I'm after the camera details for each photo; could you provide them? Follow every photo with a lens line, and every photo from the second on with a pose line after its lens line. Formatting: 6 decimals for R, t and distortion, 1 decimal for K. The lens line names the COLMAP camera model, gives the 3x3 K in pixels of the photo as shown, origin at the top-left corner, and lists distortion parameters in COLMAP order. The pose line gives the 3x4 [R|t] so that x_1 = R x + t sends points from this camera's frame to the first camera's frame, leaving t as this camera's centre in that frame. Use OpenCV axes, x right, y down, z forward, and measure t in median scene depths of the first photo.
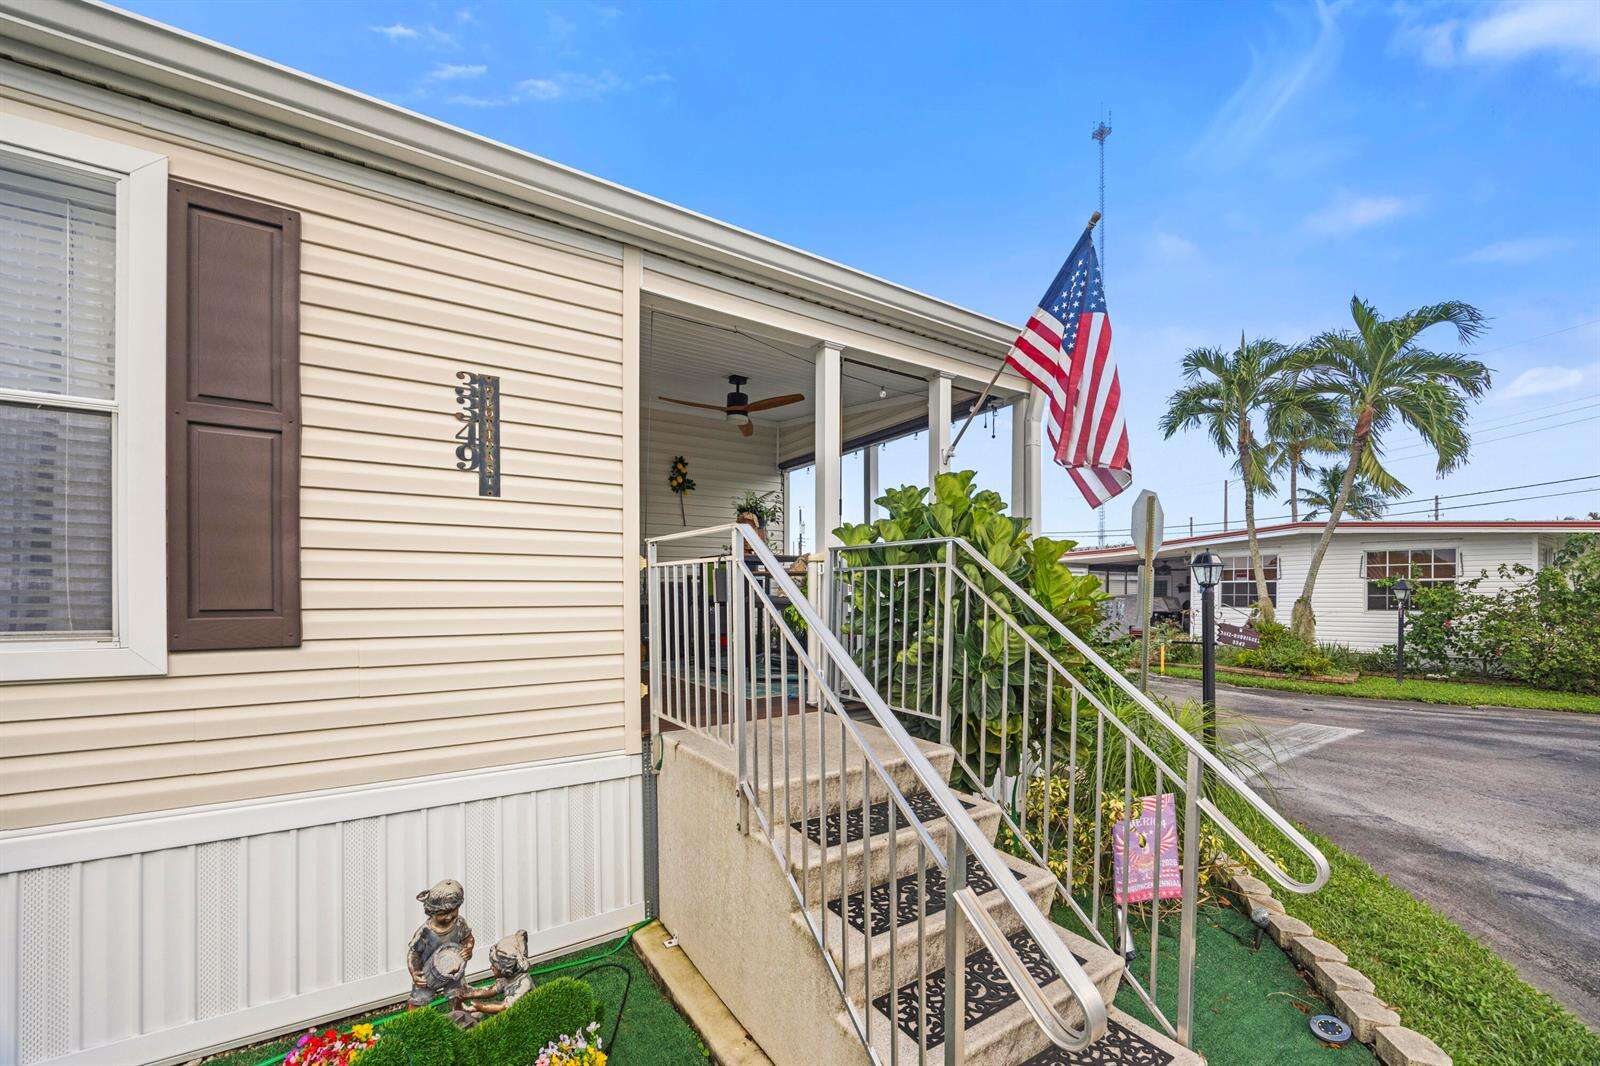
lens RADIAL K [[633.1, 0, 806.8], [0, 633.1, 604.8], [0, 0, 1]] dist [-0.006409, -0.000272]
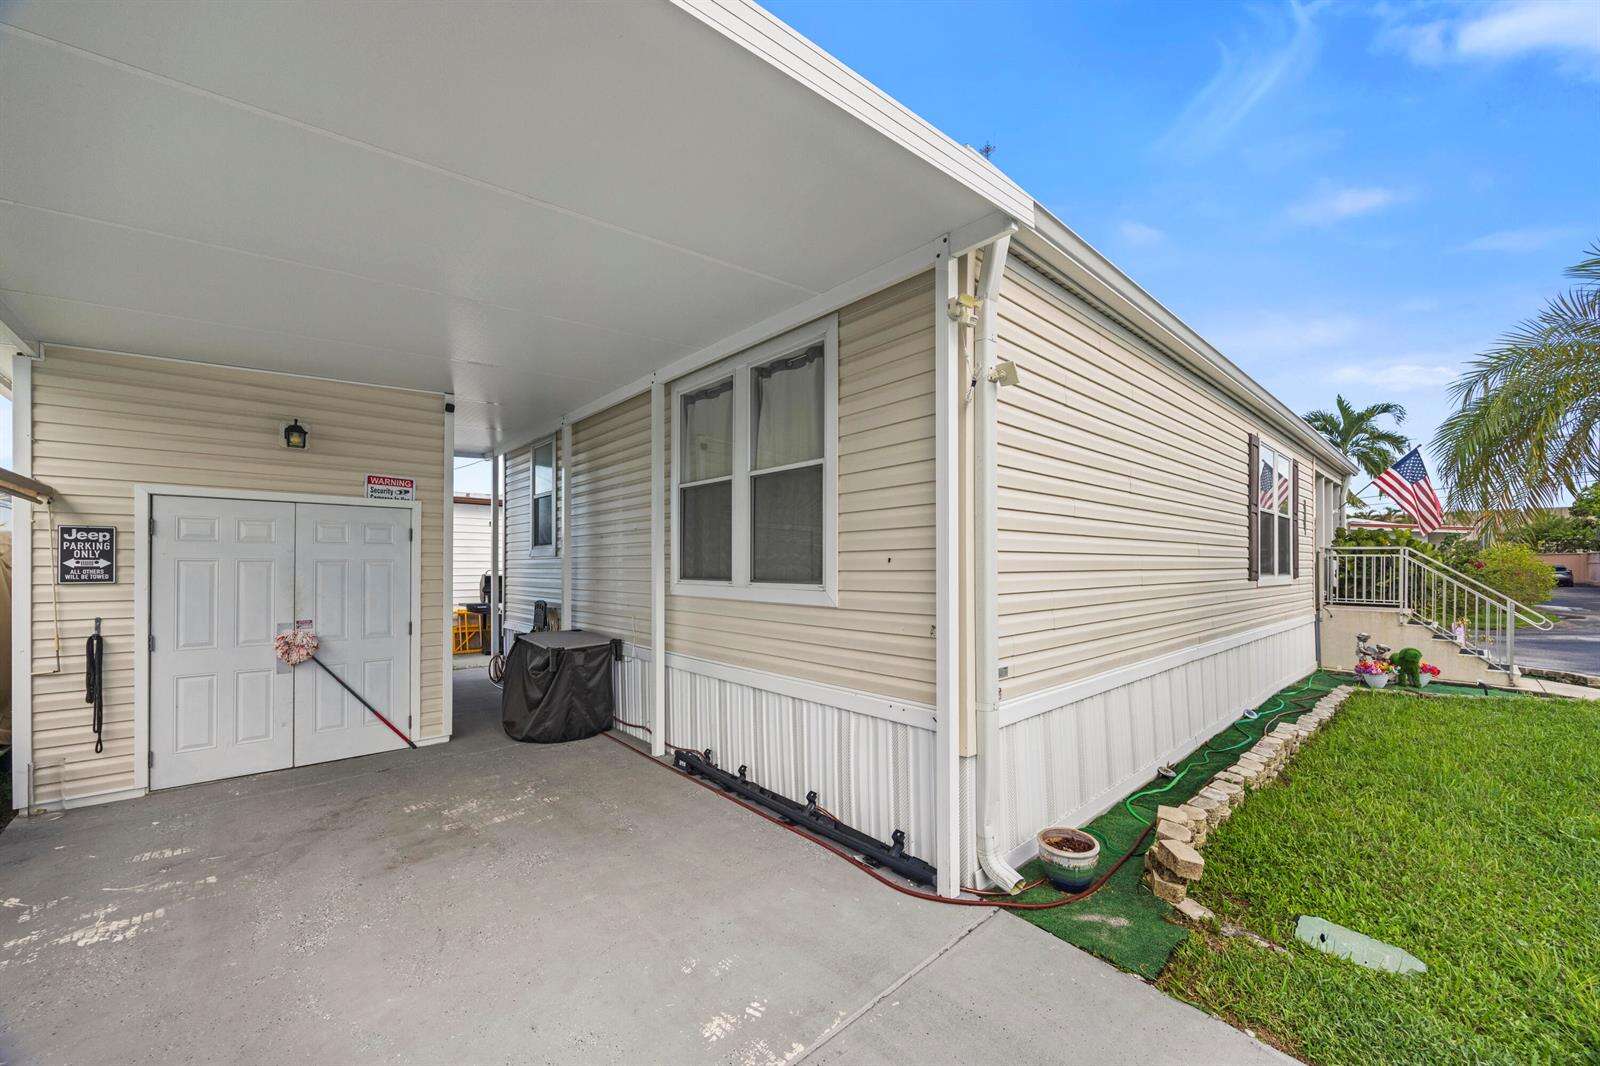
lens RADIAL K [[607.8, 0, 796.6], [0, 607.8, 560.0], [0, 0, 1]] dist [-0.005657, 0.000993]
pose [[0.988894, 0.004428, 0.148558, -3.075465], [-0.000622, 0.999671, -0.025659, 0.037961], [-0.148622, 0.025282, 0.988571, -1.512147]]
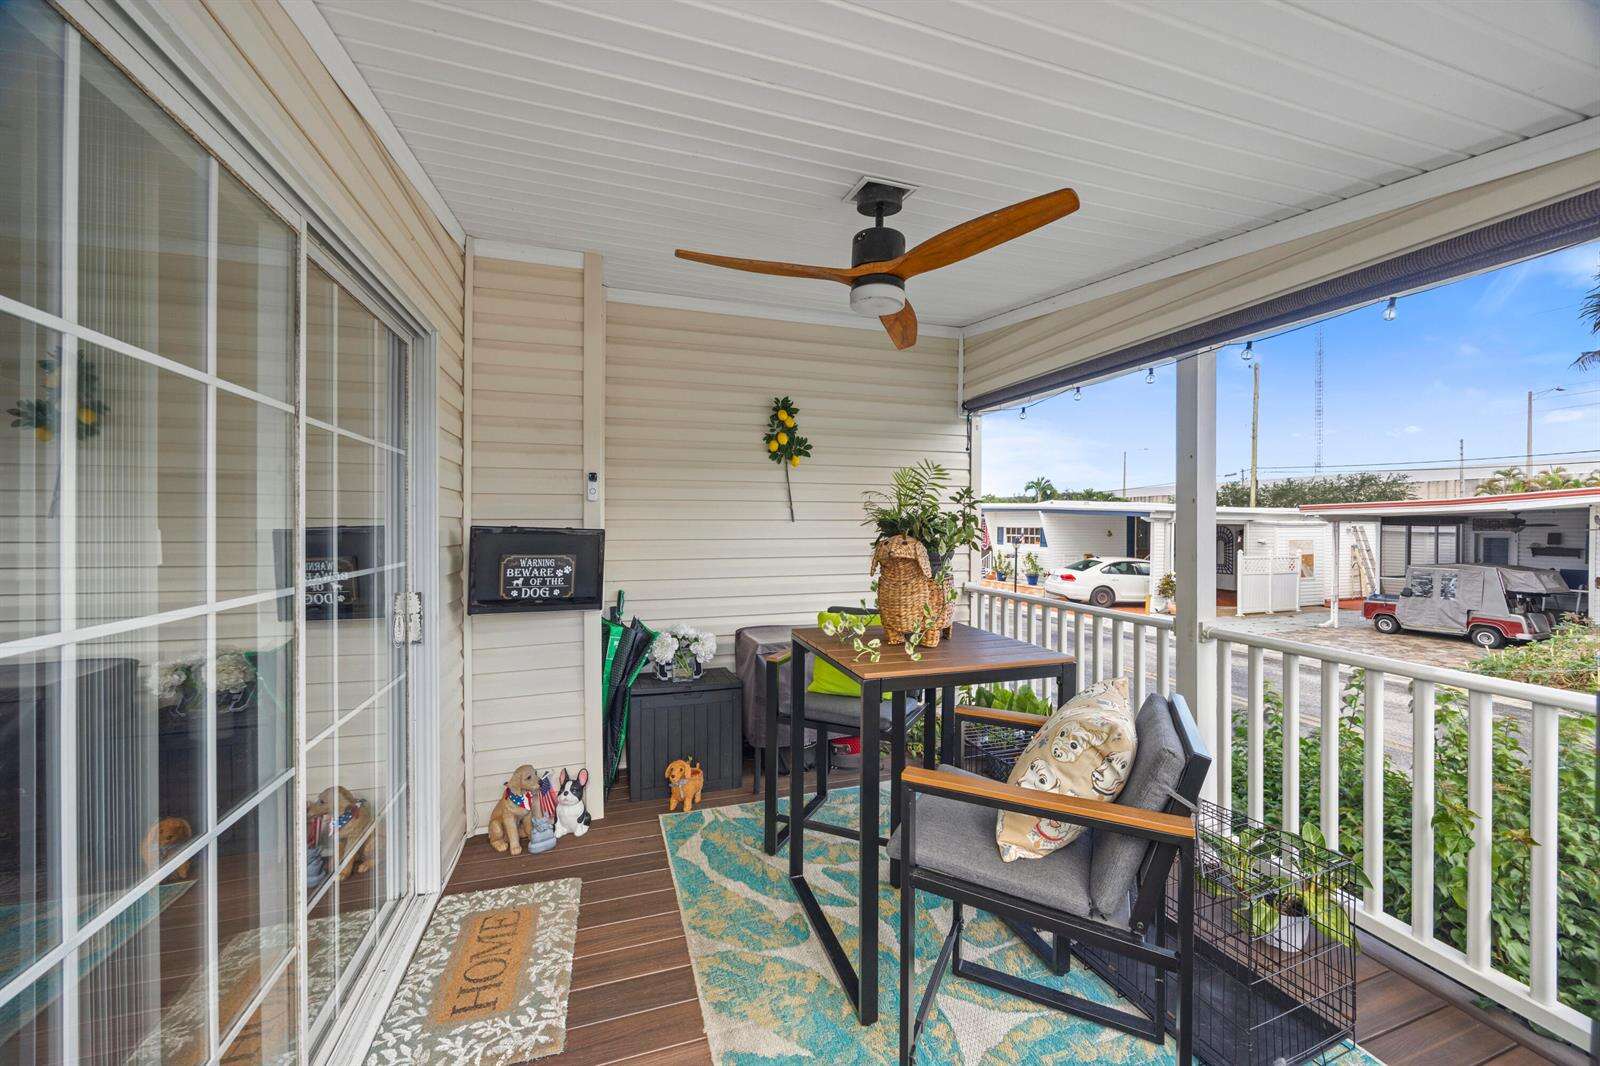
lens RADIAL K [[607.8, 0, 810.3], [0, 607.8, 530.0], [0, 0, 1]] dist [-0.005657, 0.000993]
pose [[0.967557, 0.009480, -0.252477, -0.089318], [-0.012009, 0.999892, -0.008476, -0.241474], [0.252369, 0.011233, 0.967566, 1.040614]]
